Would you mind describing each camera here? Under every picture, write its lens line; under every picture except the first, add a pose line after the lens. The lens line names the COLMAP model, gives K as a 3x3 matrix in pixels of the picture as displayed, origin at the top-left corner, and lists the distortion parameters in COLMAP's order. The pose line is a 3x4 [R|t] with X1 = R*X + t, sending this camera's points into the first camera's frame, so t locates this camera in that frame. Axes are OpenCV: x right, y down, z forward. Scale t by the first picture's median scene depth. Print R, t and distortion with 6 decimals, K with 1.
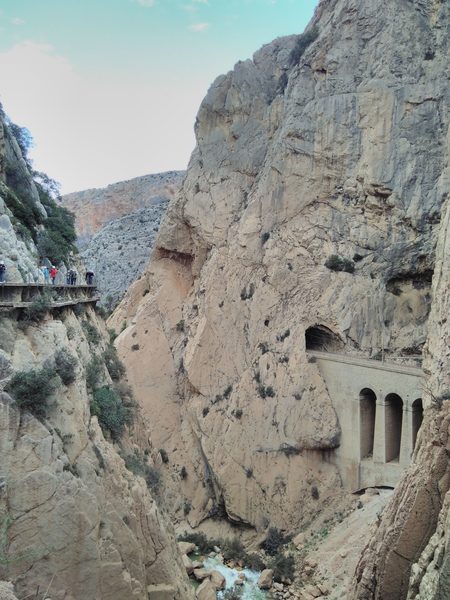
lens RADIAL K [[524.6, 0, 223.1], [0, 524.6, 300.8], [0, 0, 1]] dist [0.108278, -0.147969]
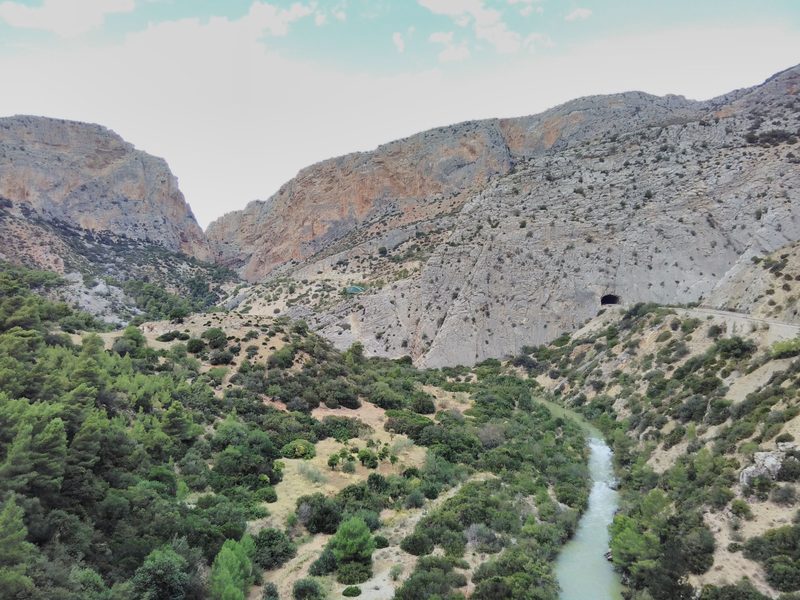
lens RADIAL K [[699.5, 0, 402.8], [0, 699.5, 301.3], [0, 0, 1]] dist [0.108278, -0.147969]
pose [[0.995270, -0.020848, -0.094880, -0.244412], [0.019923, 0.999744, -0.010680, -0.009553], [0.095079, 0.008739, 0.995431, 0.204829]]
